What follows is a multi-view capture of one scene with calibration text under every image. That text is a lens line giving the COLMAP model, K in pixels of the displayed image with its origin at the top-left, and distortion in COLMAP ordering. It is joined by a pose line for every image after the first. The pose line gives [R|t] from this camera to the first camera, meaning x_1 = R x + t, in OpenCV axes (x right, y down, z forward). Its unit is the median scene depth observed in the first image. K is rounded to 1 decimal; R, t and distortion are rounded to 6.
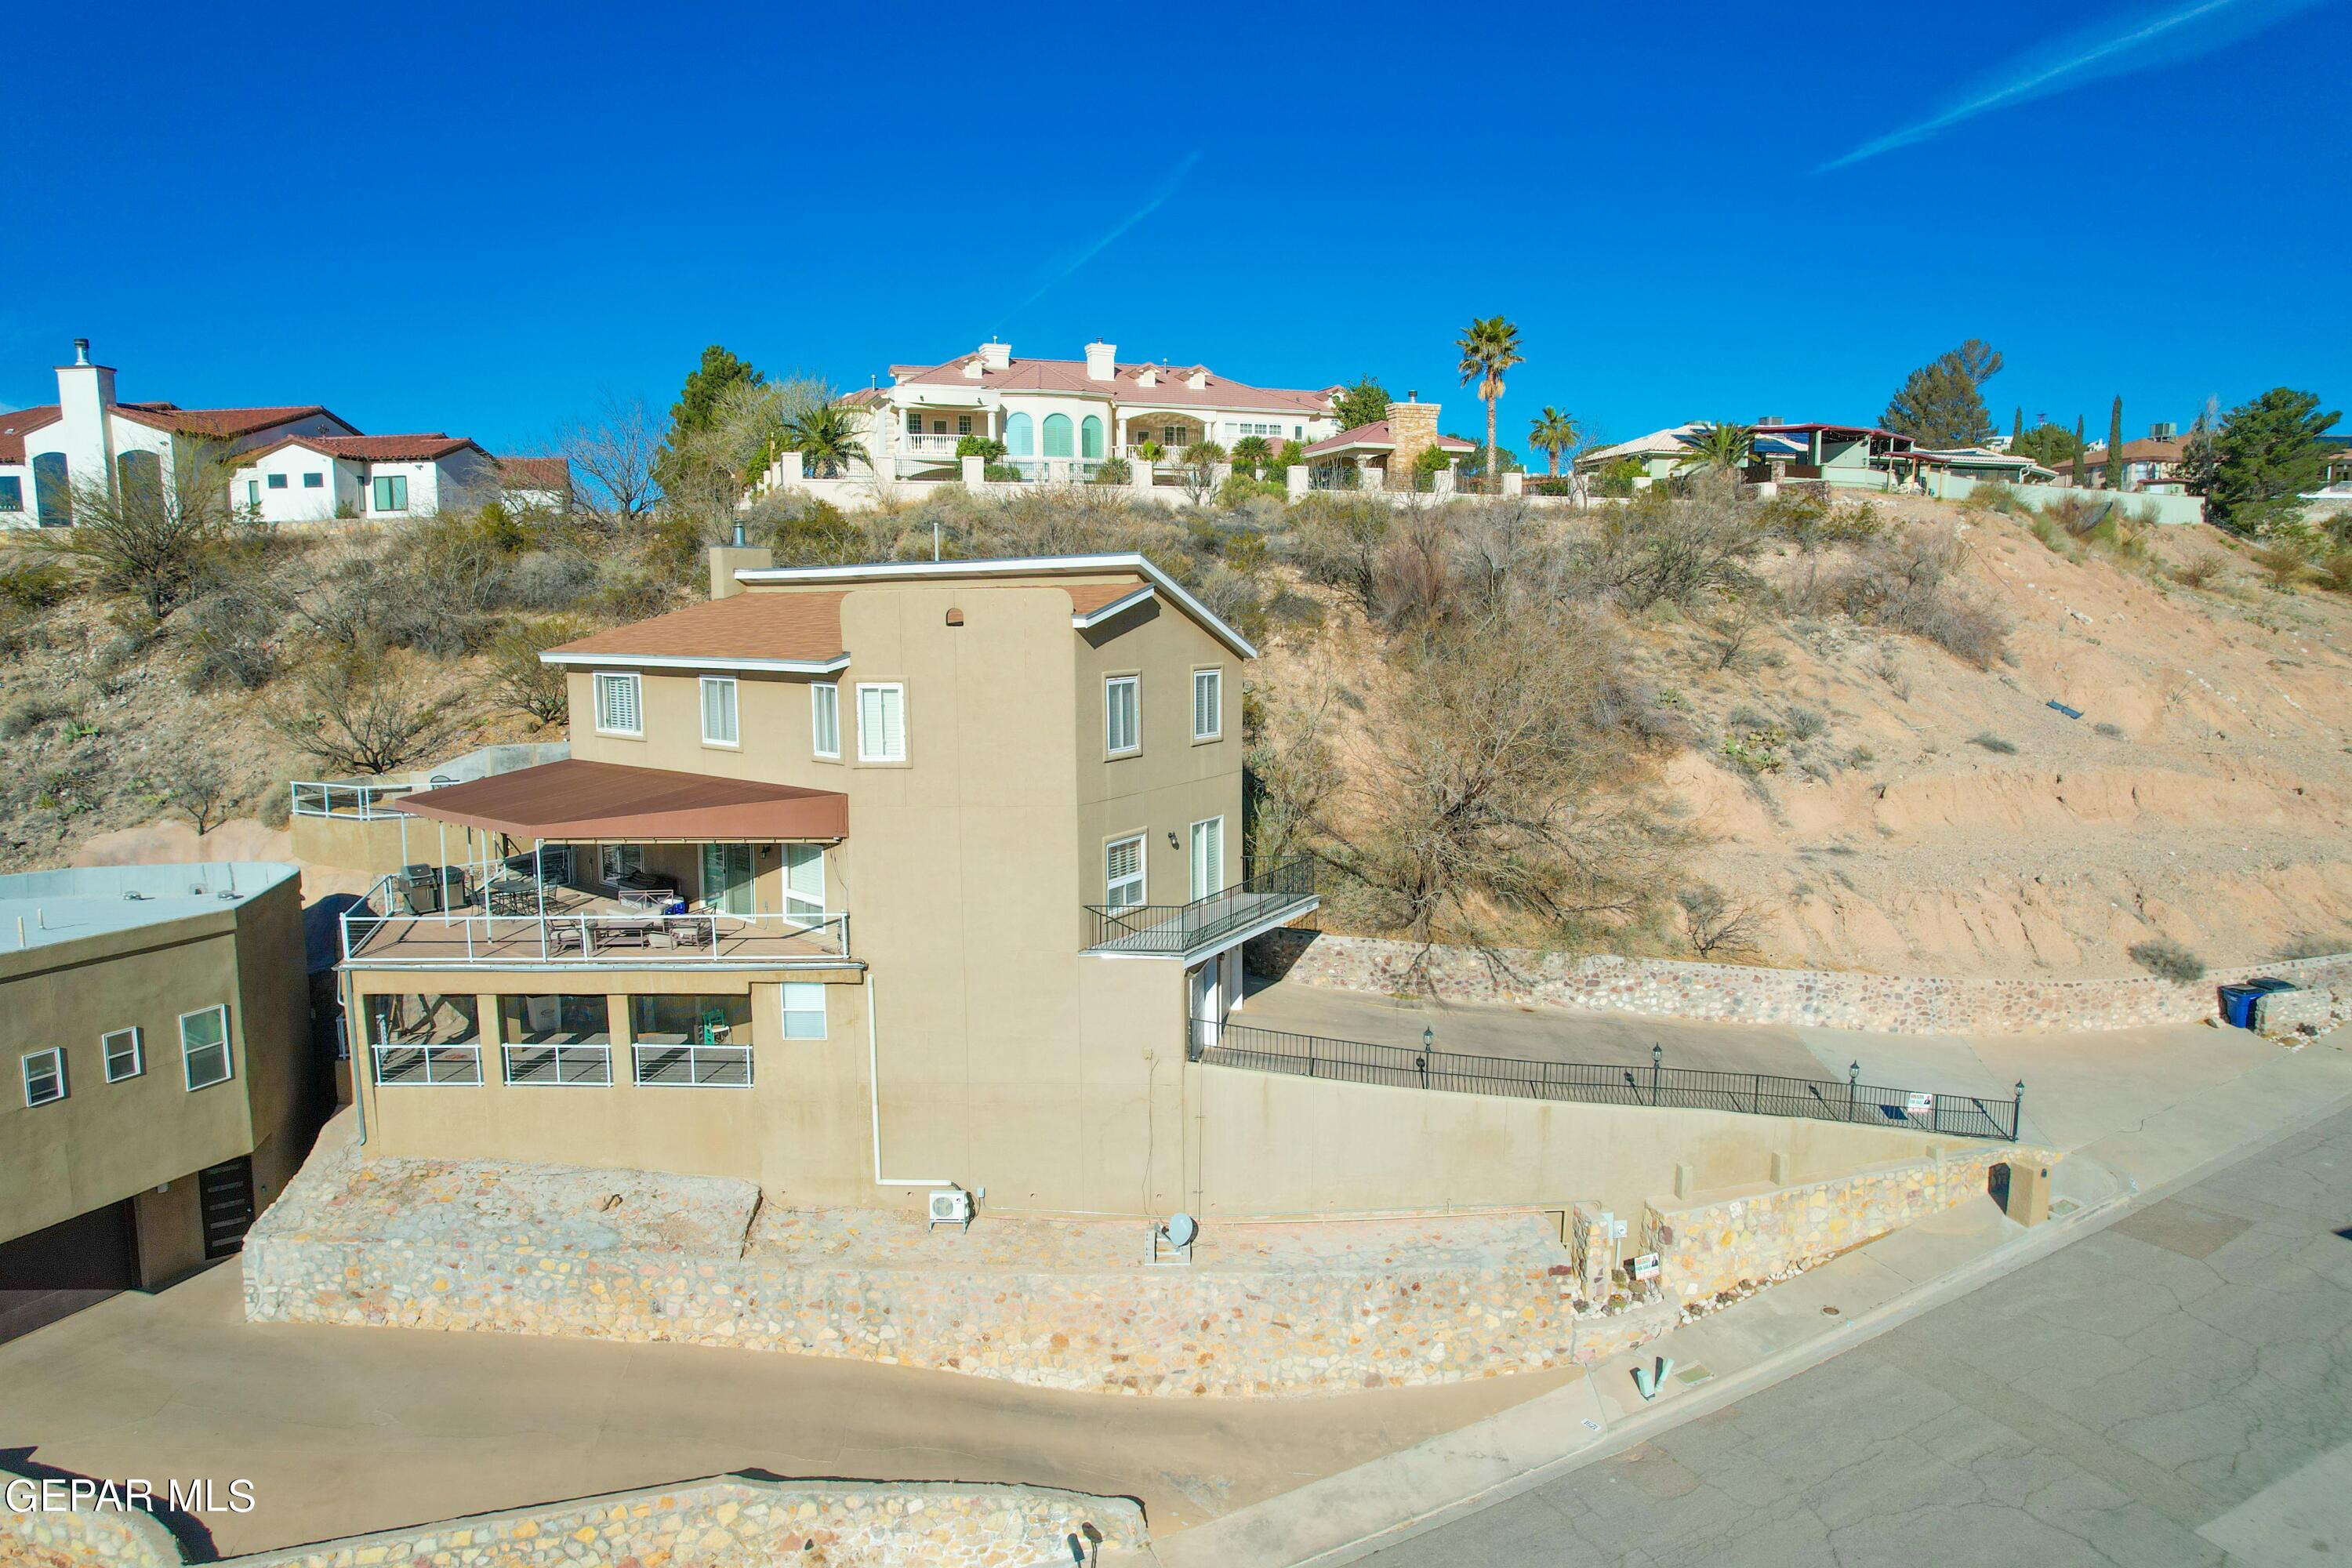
lens RADIAL K [[1498.1, 0, 1178.7], [0, 1498.1, 791.0], [0, 0, 1]] dist [-0.067081, 0.053619]
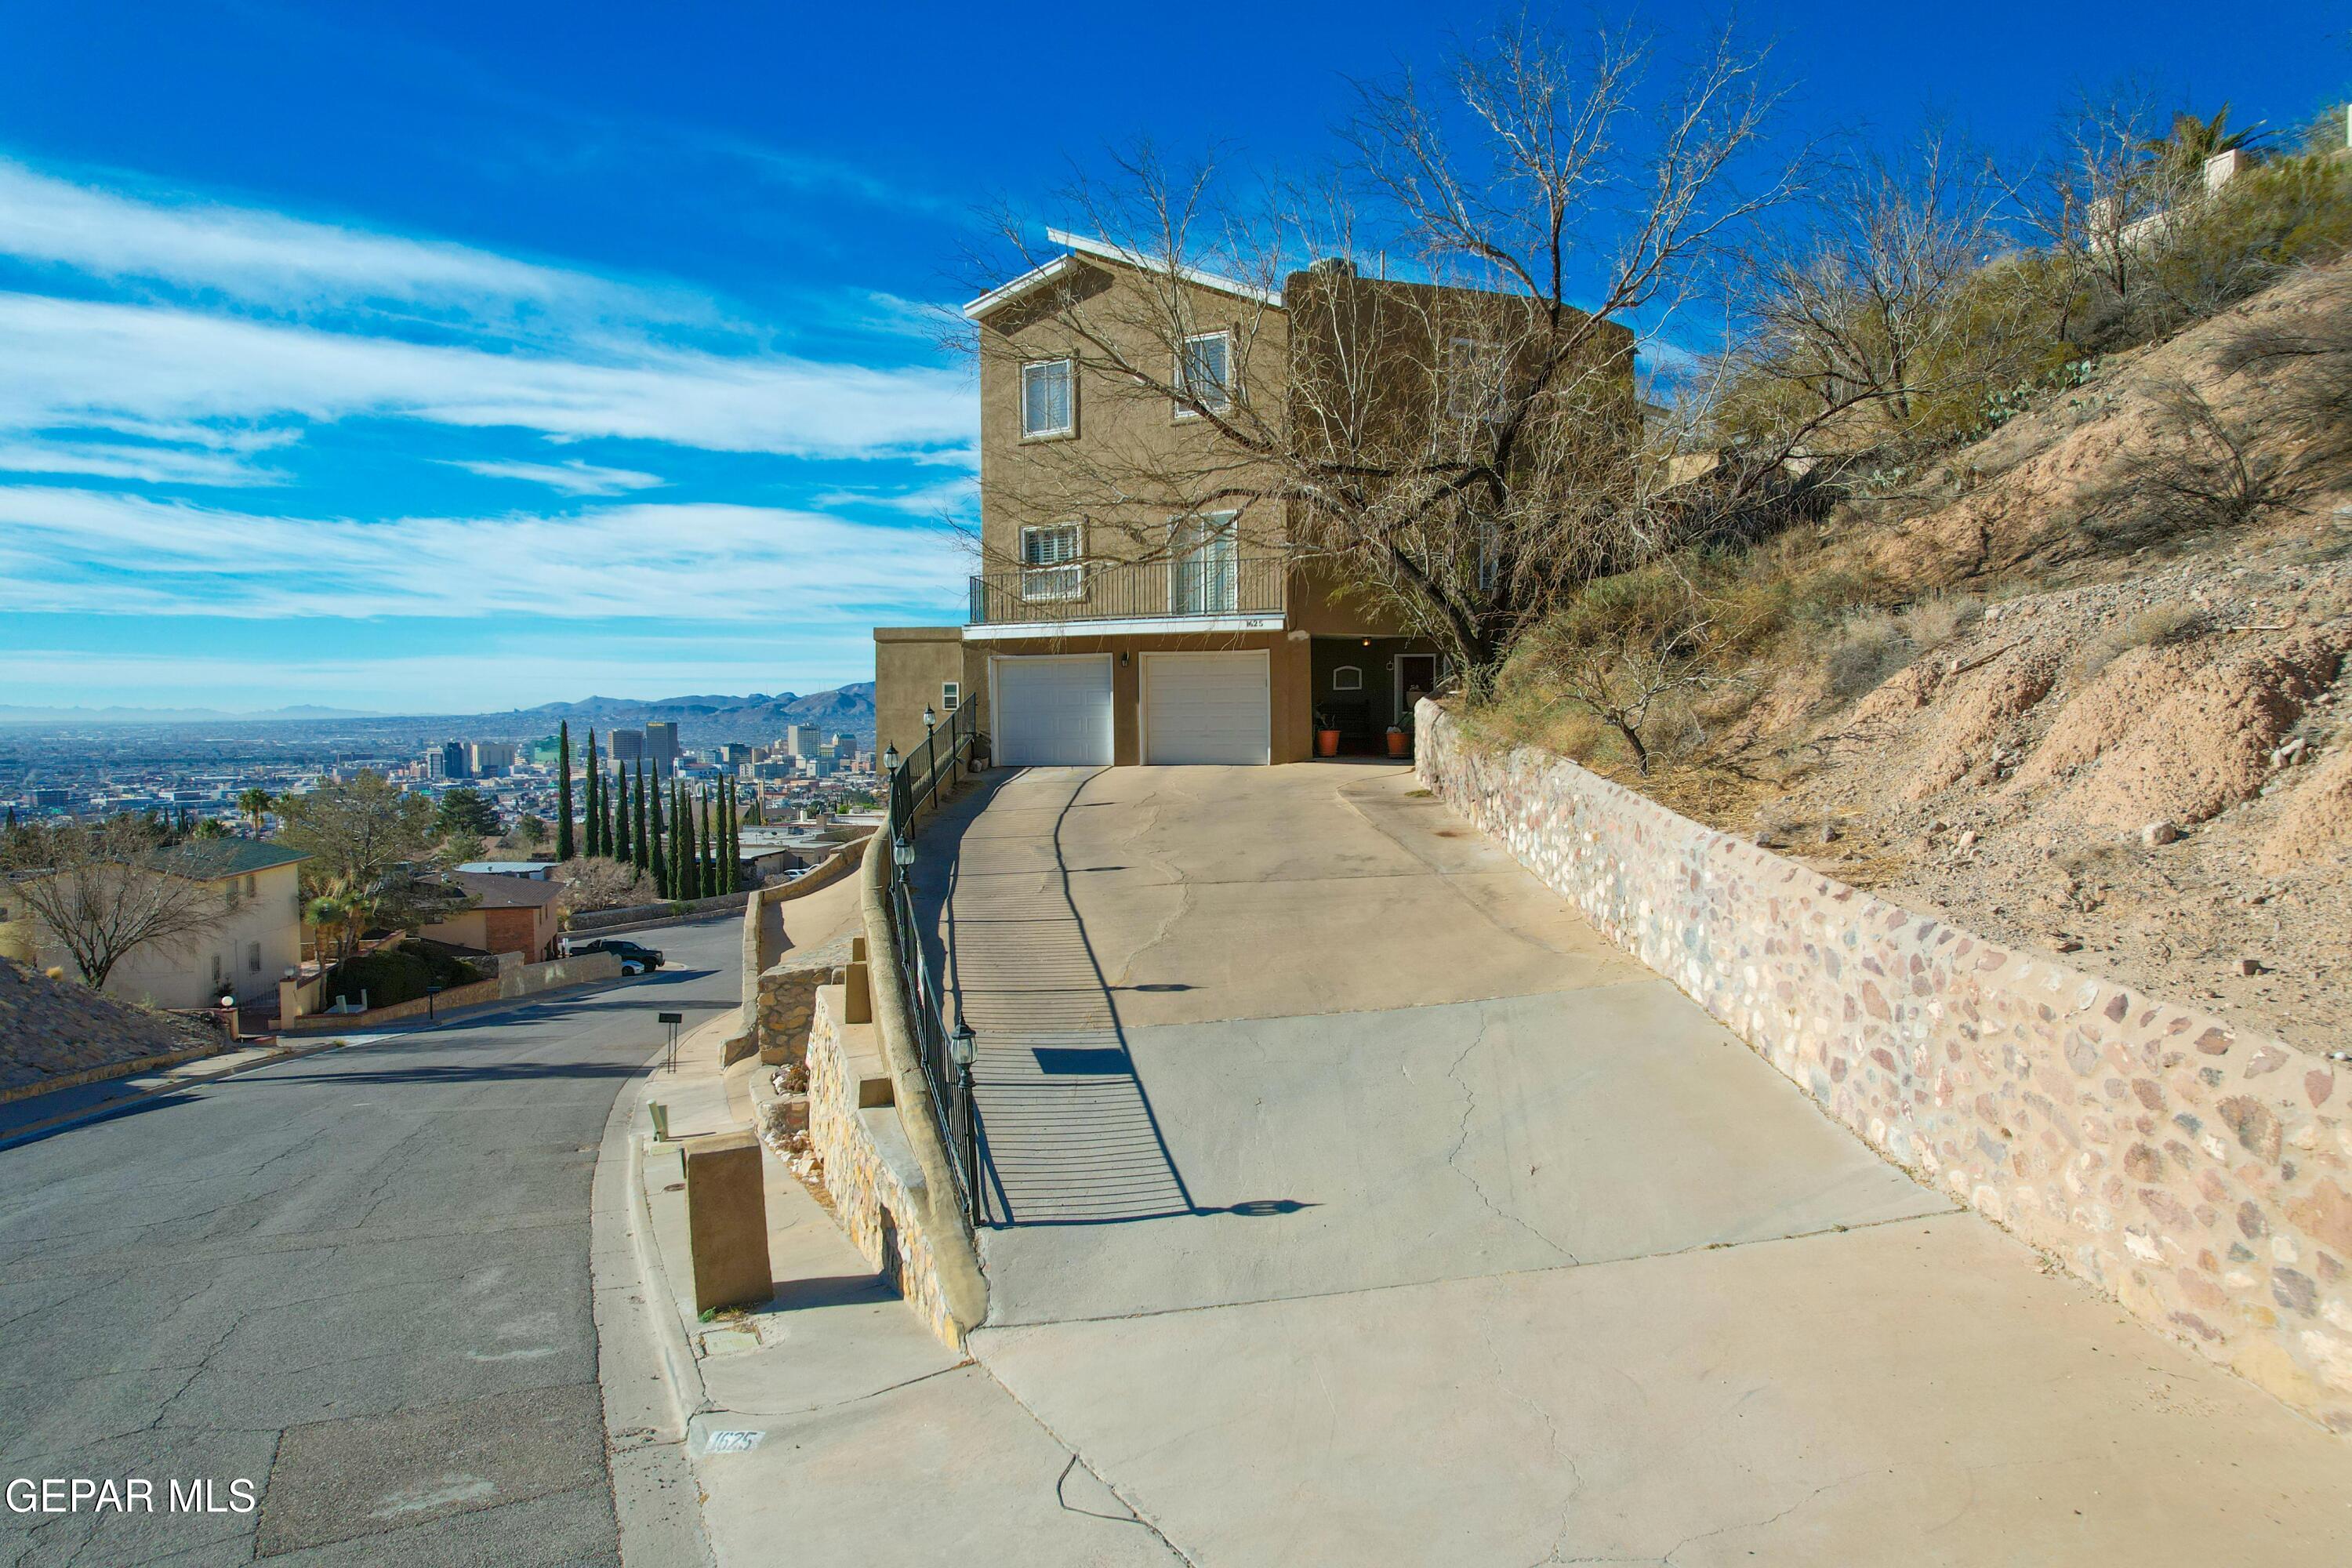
lens RADIAL K [[1504.8, 0, 1180.5], [0, 1504.8, 788.2], [0, 0, 1]] dist [-0.083075, 0.075771]
pose [[-0.033694, 0.056919, -0.997810, 0.926399], [-0.114840, 0.991544, 0.060439, 0.130846], [0.992812, 0.116625, -0.026872, 1.098600]]
